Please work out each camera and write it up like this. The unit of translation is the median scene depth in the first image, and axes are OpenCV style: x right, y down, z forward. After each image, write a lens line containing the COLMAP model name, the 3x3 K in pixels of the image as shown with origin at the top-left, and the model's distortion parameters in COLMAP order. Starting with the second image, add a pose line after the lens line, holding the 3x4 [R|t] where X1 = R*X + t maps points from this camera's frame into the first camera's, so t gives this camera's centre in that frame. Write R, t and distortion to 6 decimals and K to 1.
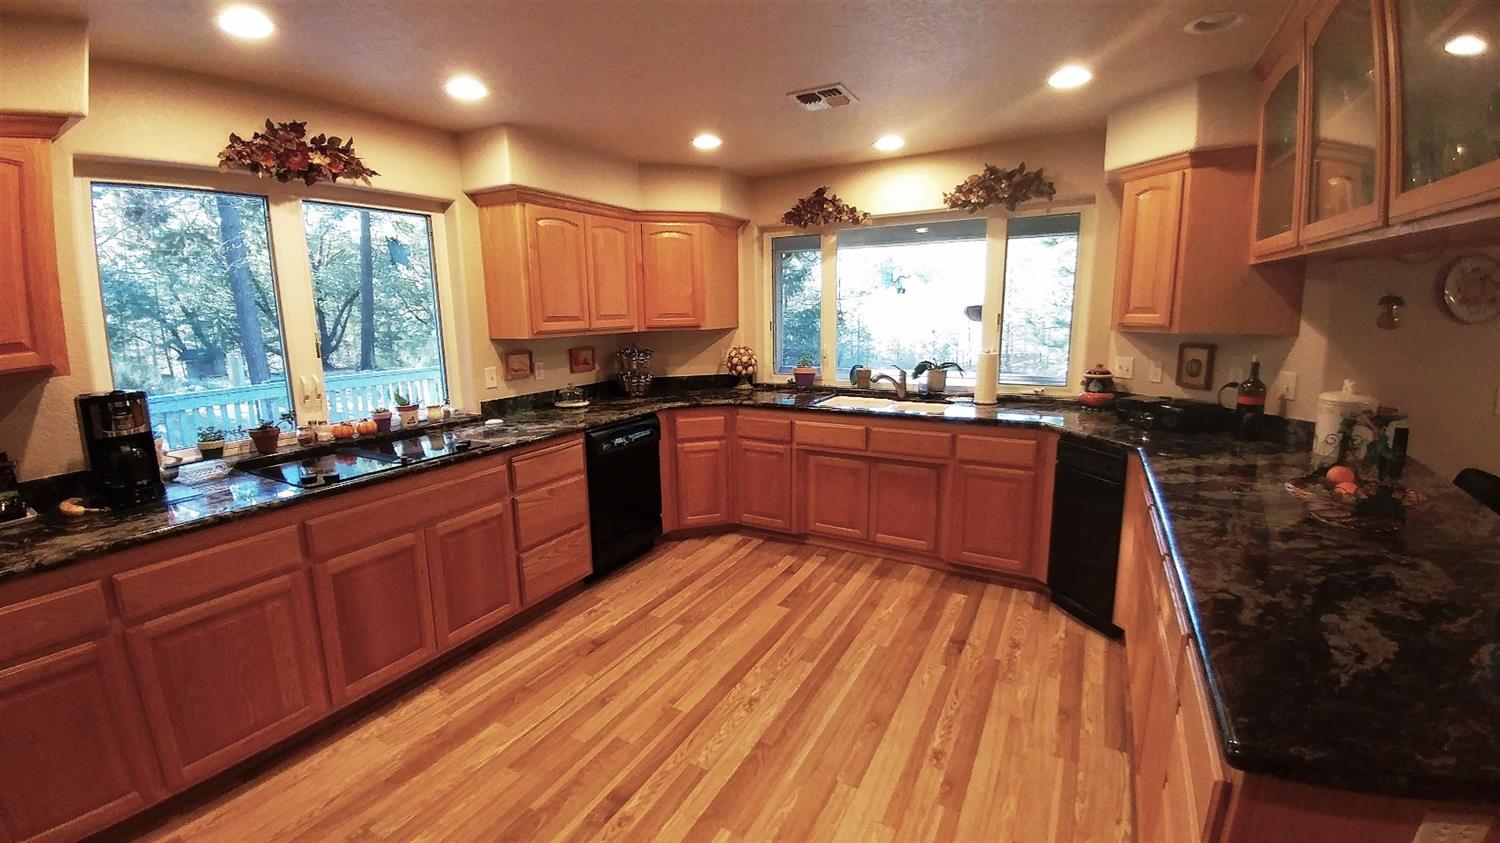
lens RADIAL K [[602.4, 0, 735.1], [0, 602.4, 415.5], [0, 0, 1]] dist [-0.031736, -0.013831]
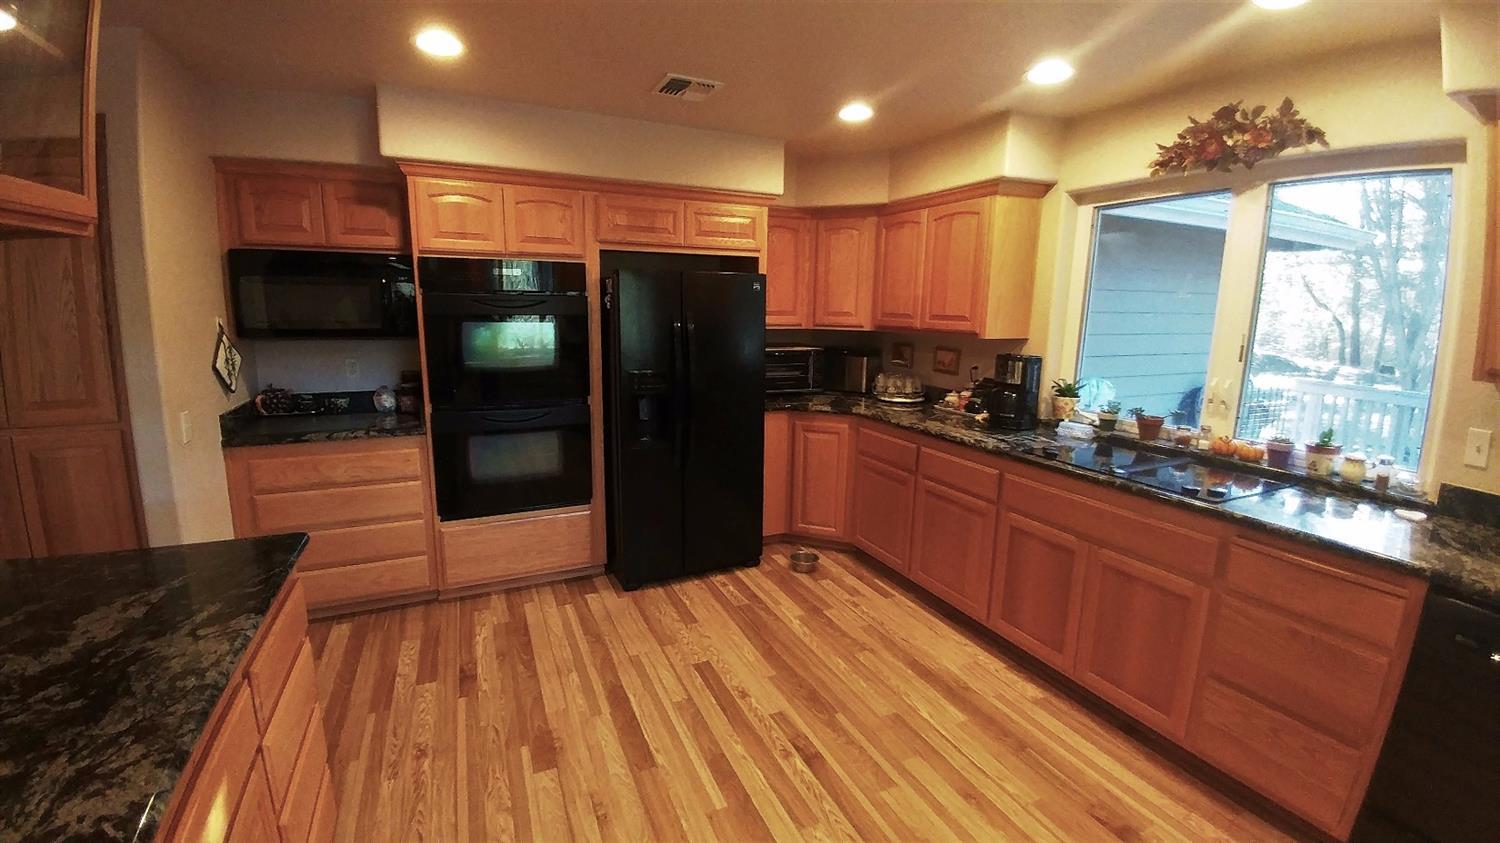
lens RADIAL K [[602.4, 0, 740.4], [0, 602.4, 409.0], [0, 0, 1]] dist [-0.031736, -0.013831]
pose [[-0.587091, 0.146713, -0.796115, 0.542698], [-0.149099, 0.947018, 0.284474, -0.204695], [0.795672, 0.285712, -0.534111, 1.083136]]
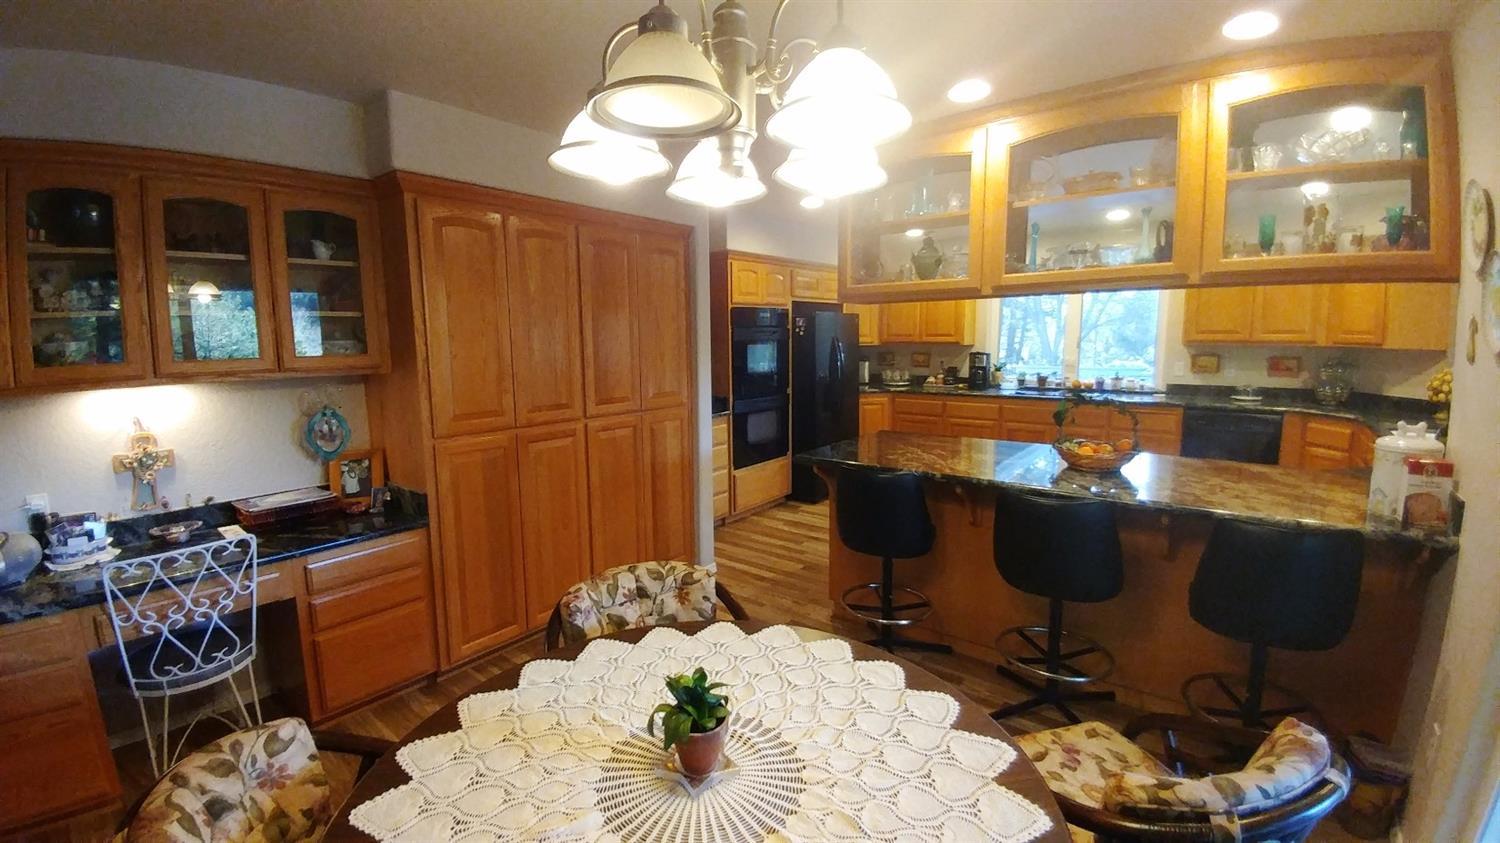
lens RADIAL K [[602.4, 0, 746.3], [0, 602.4, 414.3], [0, 0, 1]] dist [-0.031736, -0.013831]
pose [[-0.181412, 0.151256, -0.971705, 1.954818], [-0.153375, 0.971658, 0.179883, -0.077068], [0.971373, 0.181668, -0.153072, 0.253212]]
